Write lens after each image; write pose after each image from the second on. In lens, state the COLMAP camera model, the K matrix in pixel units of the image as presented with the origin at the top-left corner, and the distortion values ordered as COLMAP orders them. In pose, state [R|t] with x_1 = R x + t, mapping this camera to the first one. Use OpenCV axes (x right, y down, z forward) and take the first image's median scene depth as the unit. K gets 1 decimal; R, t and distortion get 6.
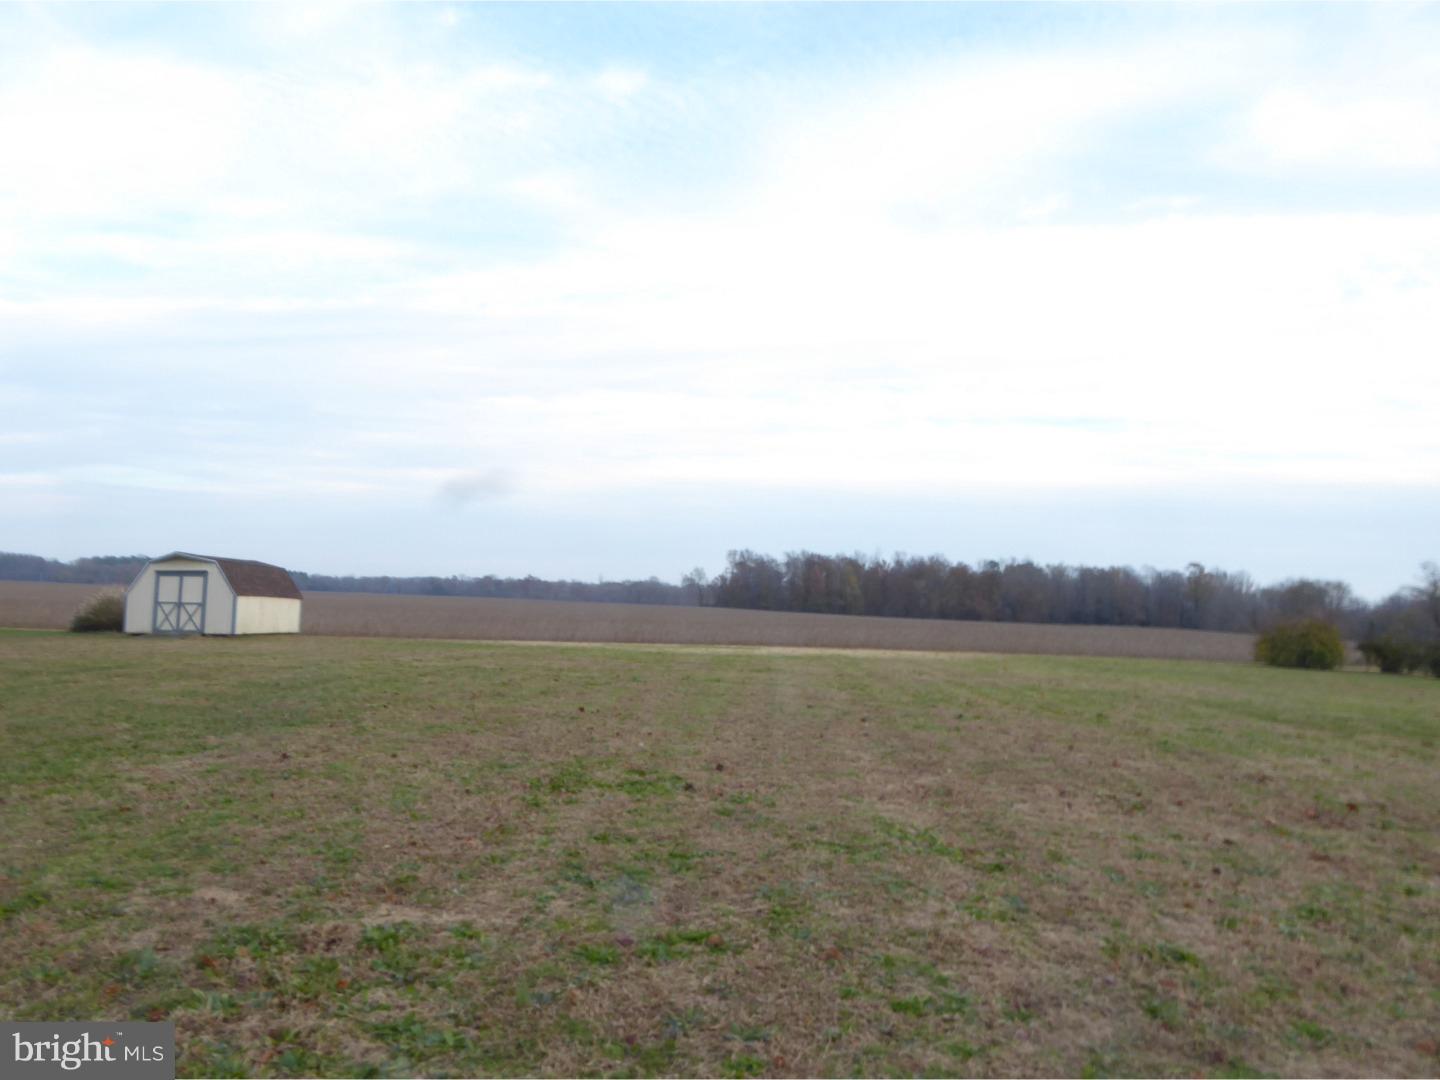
lens RADIAL K [[999.1, 0, 720.1], [0, 999.1, 539.9], [0, 0, 1]] dist [0.009210, 0.000970]
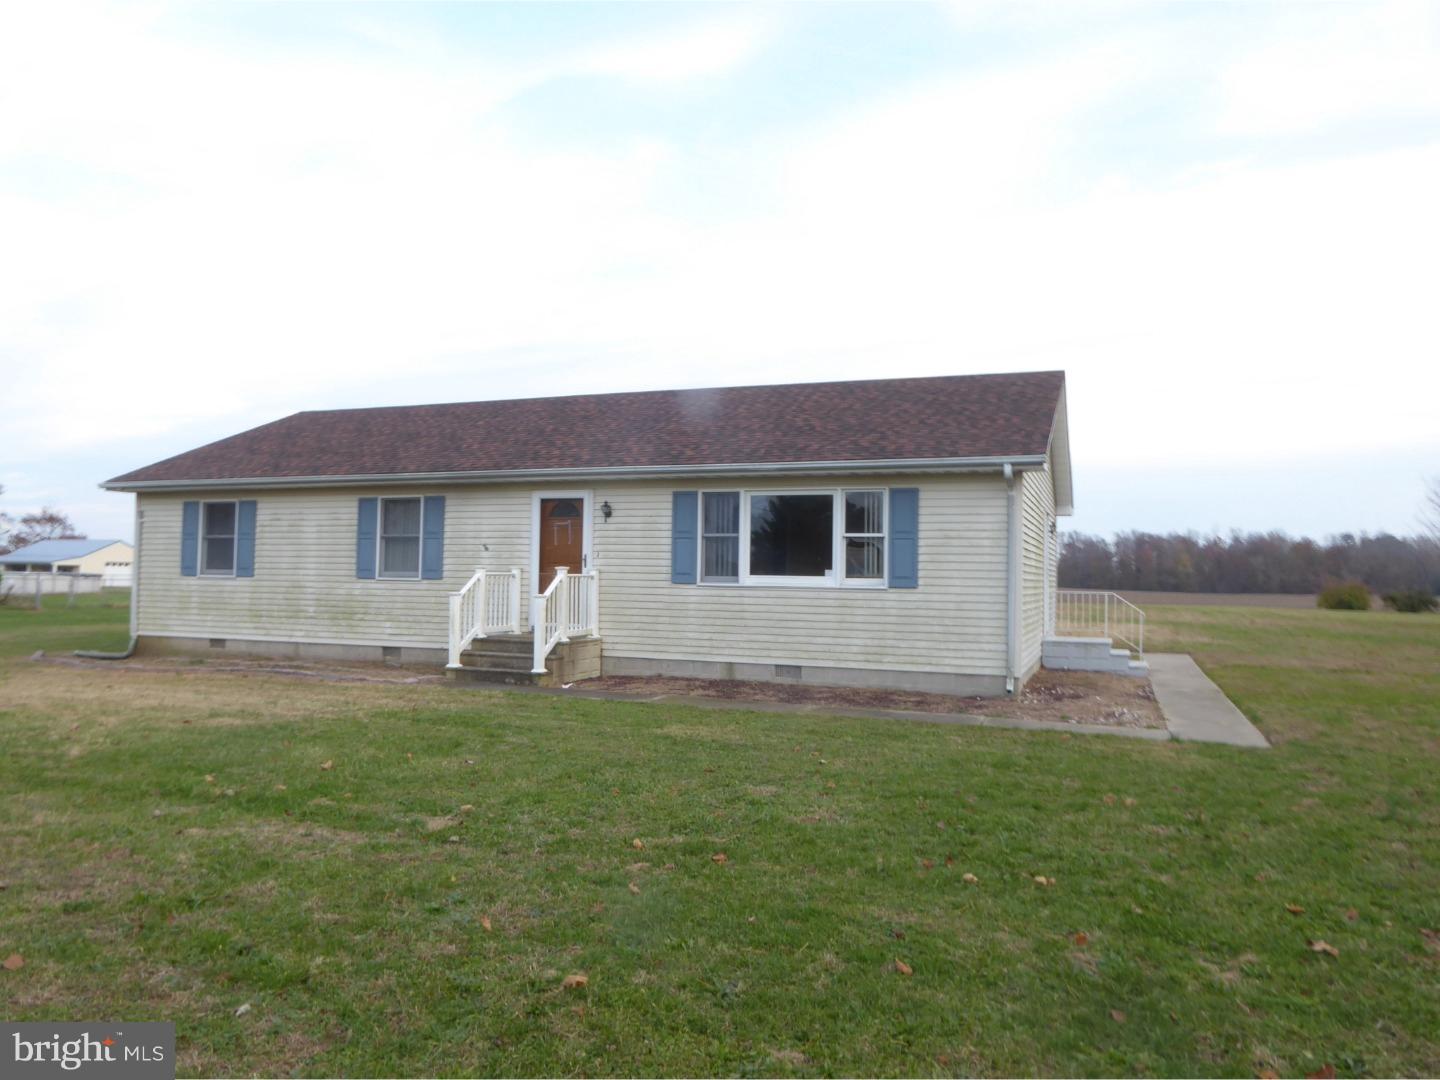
lens RADIAL K [[999.1, 0, 721.8], [0, 999.1, 533.6], [0, 0, 1]] dist [0.009210, 0.000970]
pose [[0.948762, -0.036364, -0.313892, 0.006859], [0.039241, 0.999226, 0.002851, -0.005687], [0.313545, -0.015022, 0.949454, -0.100961]]
